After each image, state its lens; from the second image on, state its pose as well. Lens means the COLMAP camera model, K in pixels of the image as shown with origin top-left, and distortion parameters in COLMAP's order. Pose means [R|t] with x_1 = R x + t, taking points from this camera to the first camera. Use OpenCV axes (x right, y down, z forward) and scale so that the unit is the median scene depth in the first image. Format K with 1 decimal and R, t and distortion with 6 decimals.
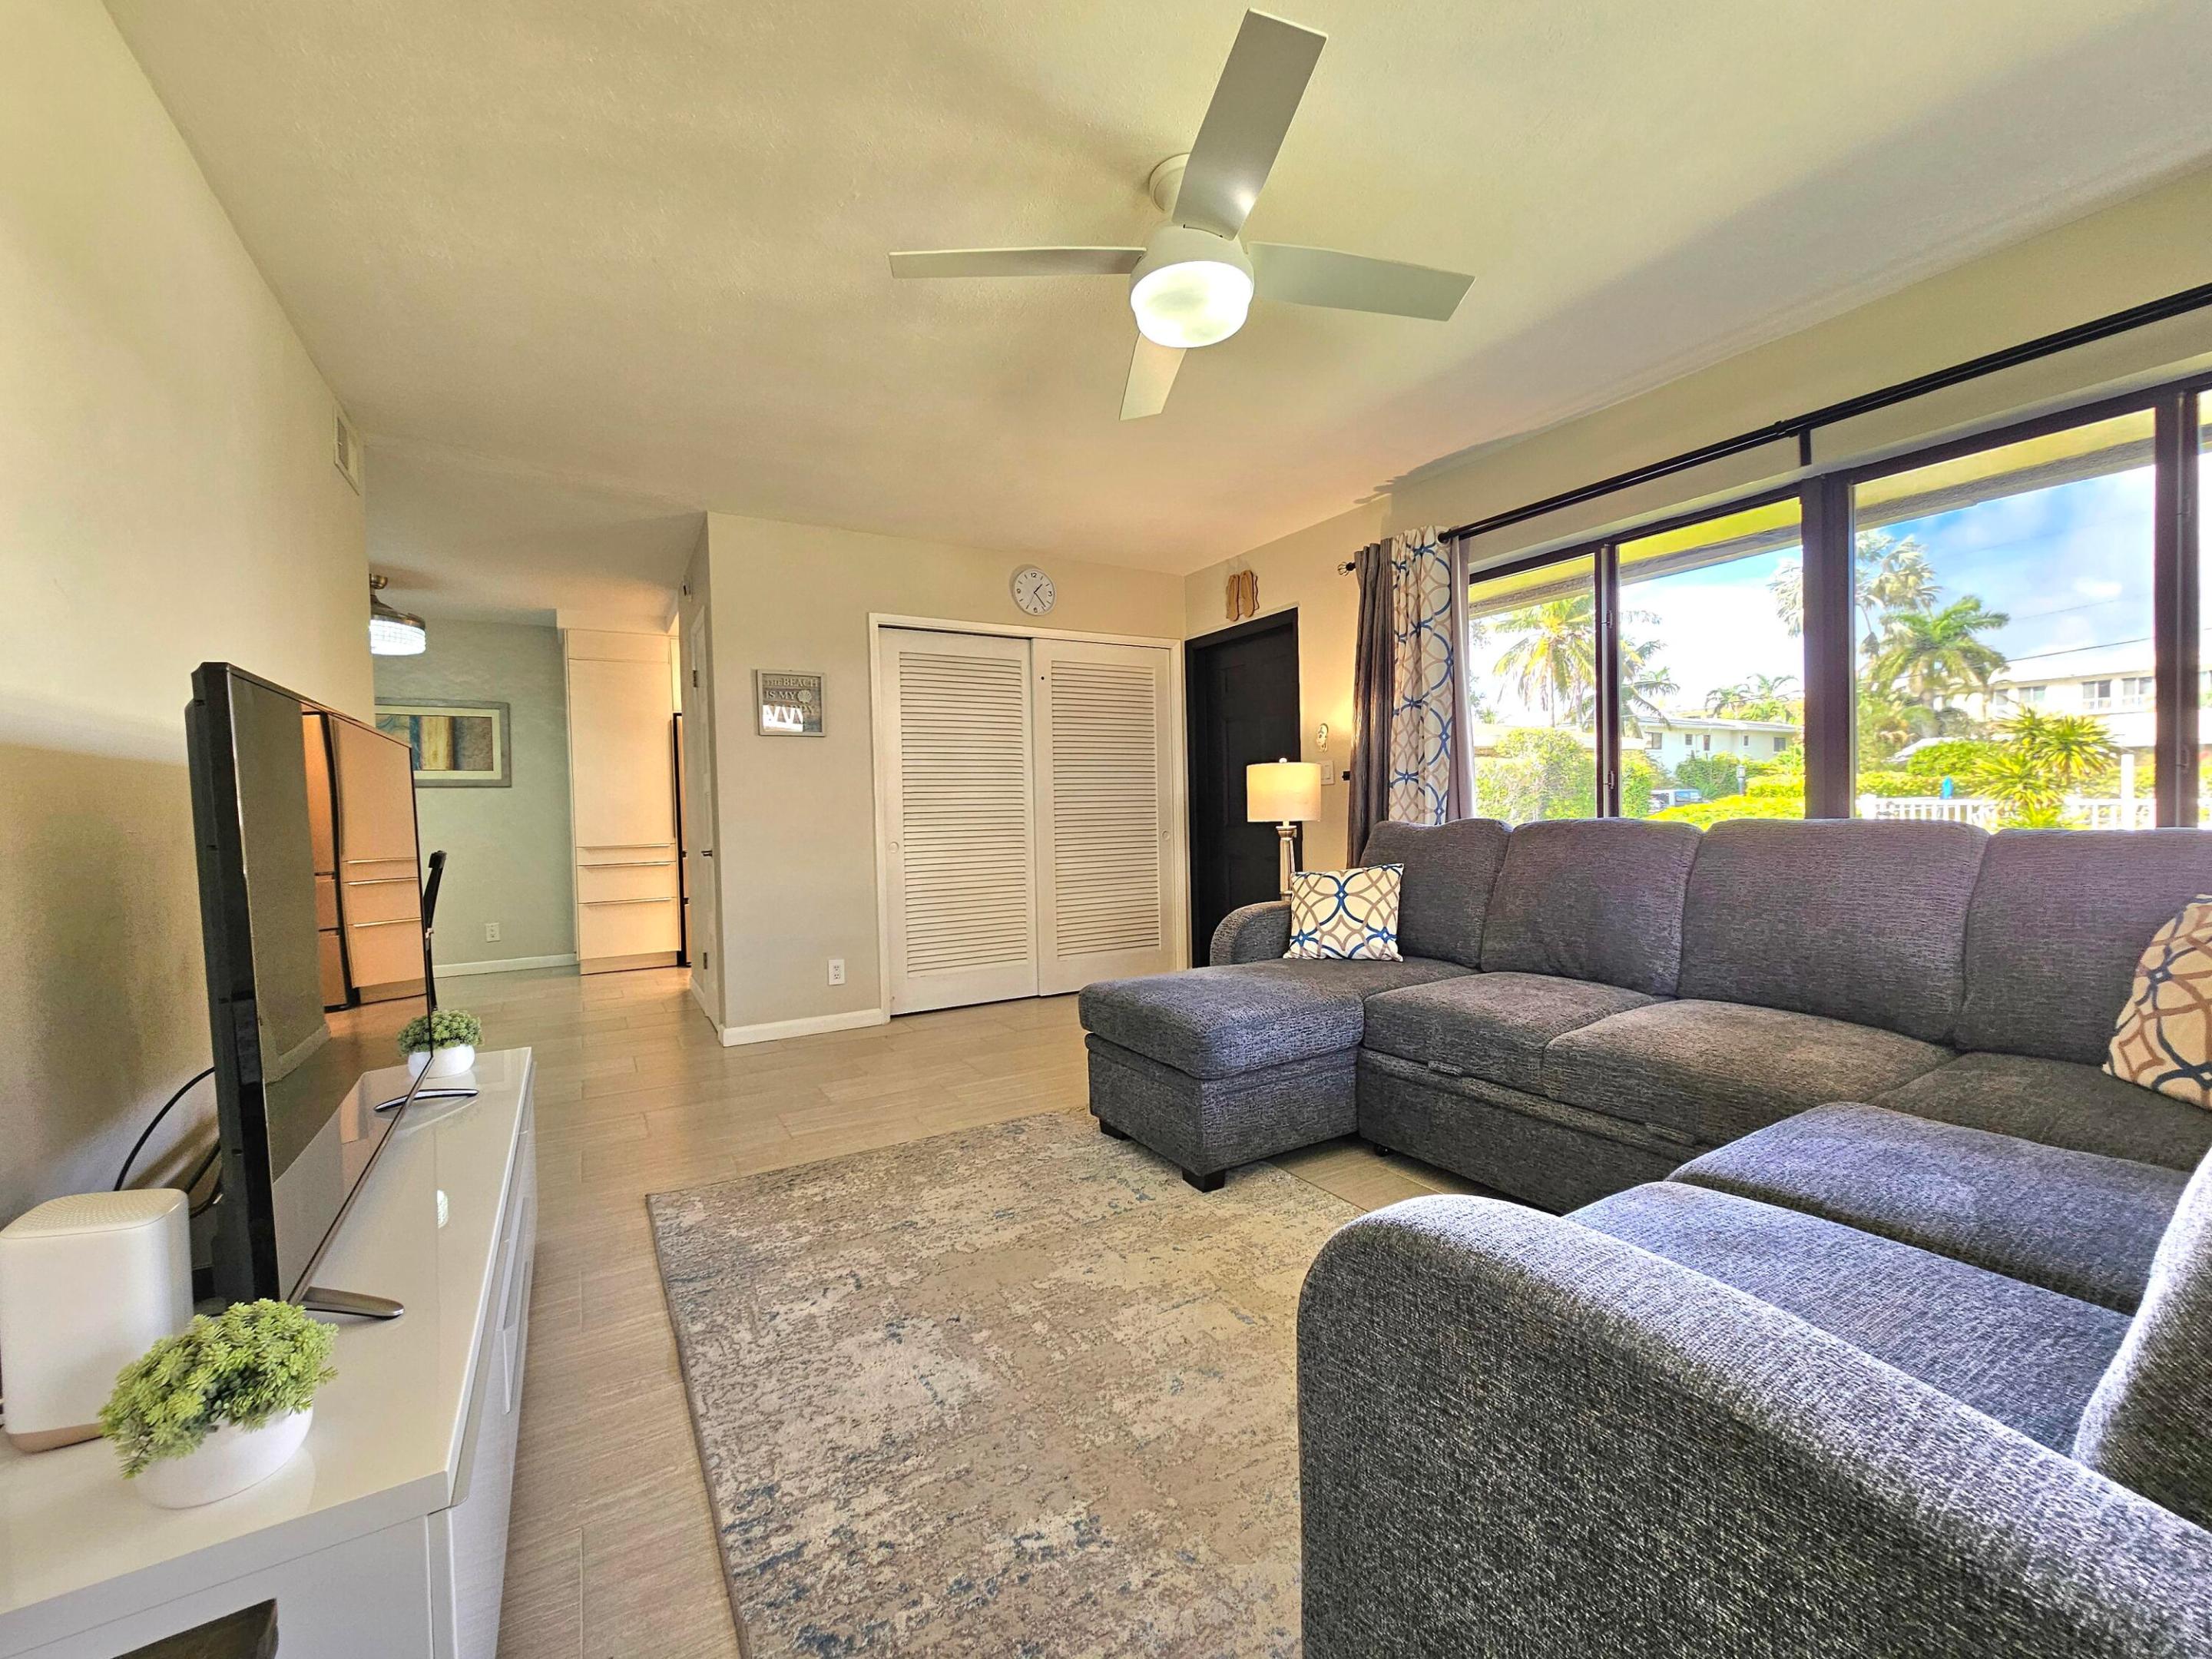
lens RADIAL K [[894.5, 0, 1106.0], [0, 894.5, 829.5], [0, 0, 1]] dist [-0.001938, -0.000335]
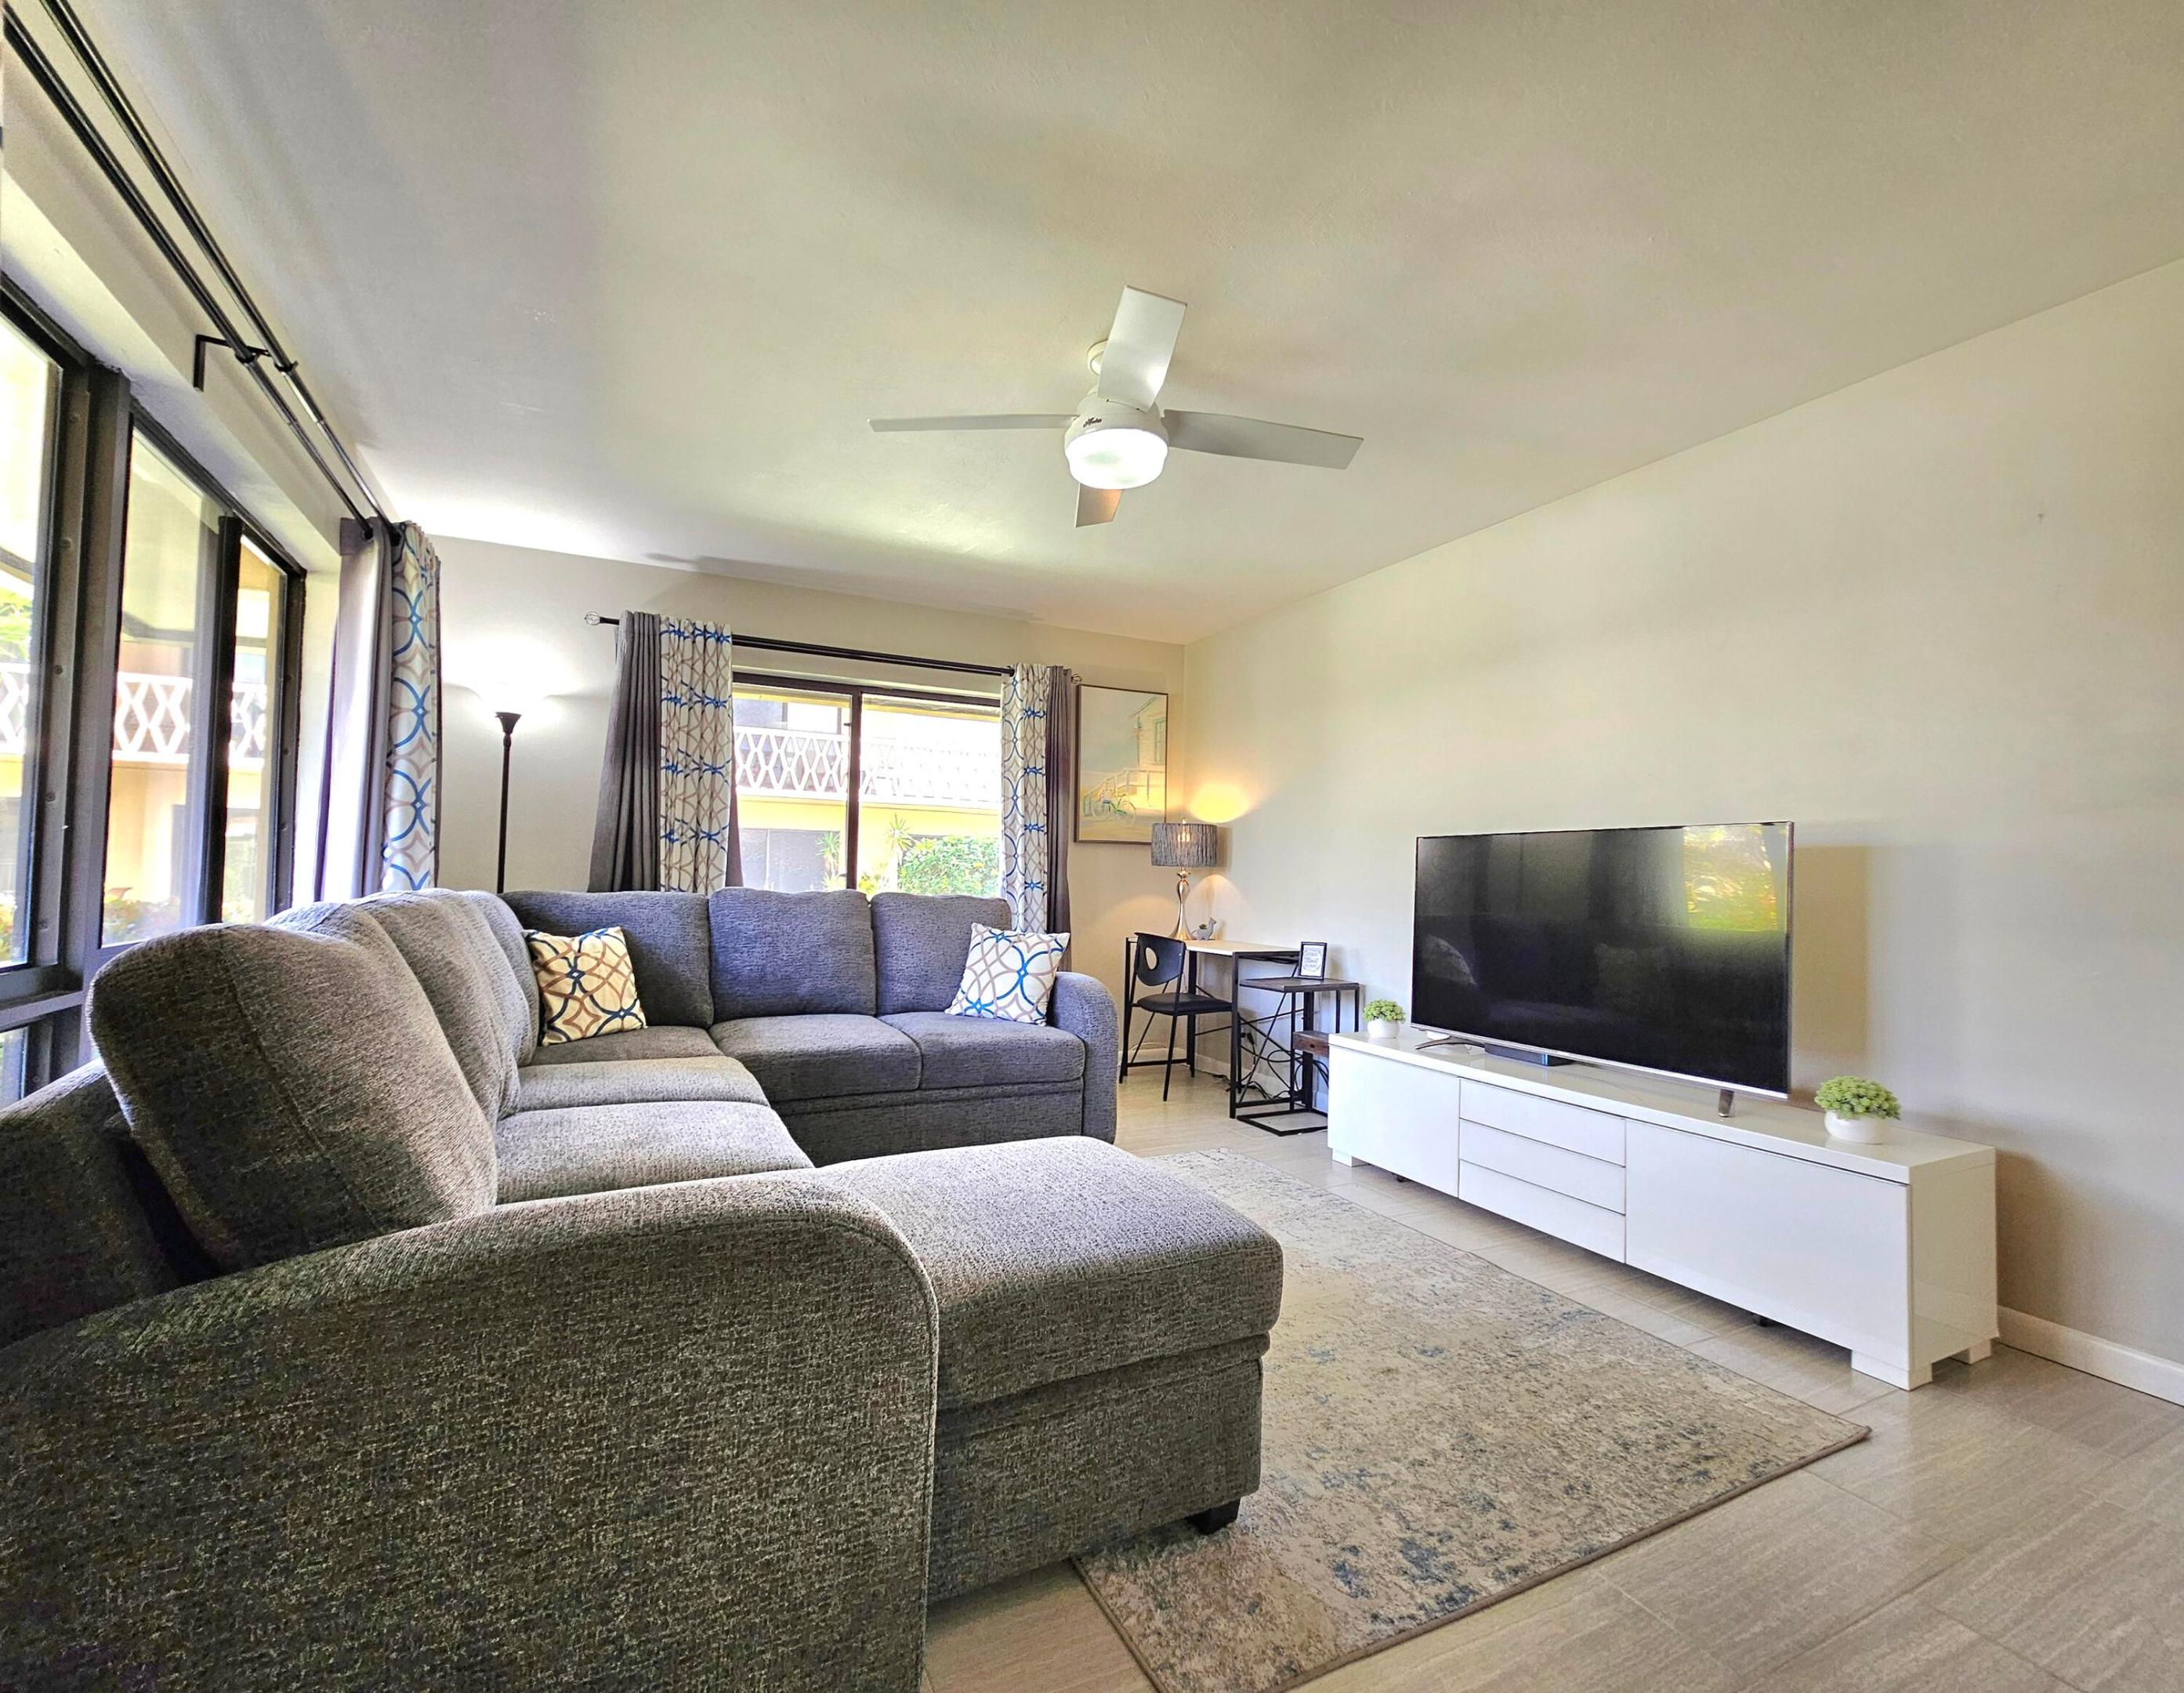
lens RADIAL K [[917.2, 0, 1092.0], [0, 917.2, 846.5], [0, 0, 1]] dist [-0.000070, -0.000005]
pose [[-0.998942, 0.000858, 0.045975, 0.085885], [0.000296, 0.999925, -0.012225, -0.056637], [-0.045982, -0.012199, -0.998868, 2.504144]]
